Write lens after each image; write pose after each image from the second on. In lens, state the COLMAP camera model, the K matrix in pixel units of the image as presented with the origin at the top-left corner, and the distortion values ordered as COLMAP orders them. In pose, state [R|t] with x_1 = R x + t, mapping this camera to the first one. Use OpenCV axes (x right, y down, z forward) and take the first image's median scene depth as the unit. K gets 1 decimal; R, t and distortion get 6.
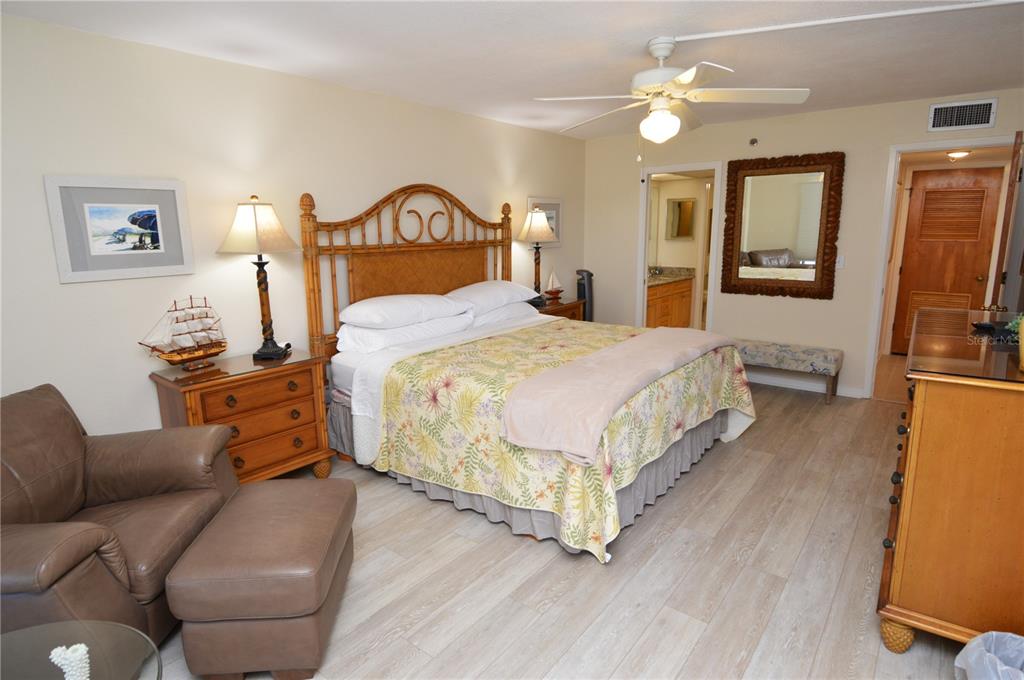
lens RADIAL K [[543.2, 0, 521.8], [0, 543.2, 338.5], [0, 0, 1]] dist [0.015524, -0.028226]
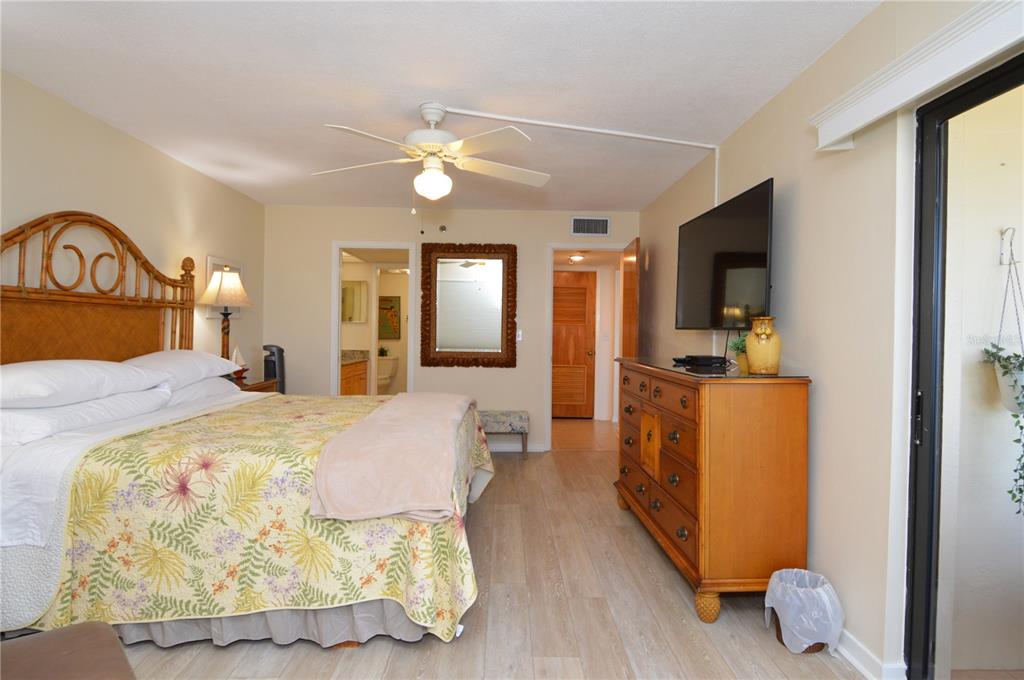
lens RADIAL K [[556.4, 0, 512.0], [0, 556.4, 340.0], [0, 0, 1]] dist [0.020262, -0.033188]
pose [[0.775239, 0.013603, 0.631521, -0.217380], [0.104440, 0.983248, -0.149387, 0.055408], [-0.622974, 0.181767, 0.760831, 0.115106]]
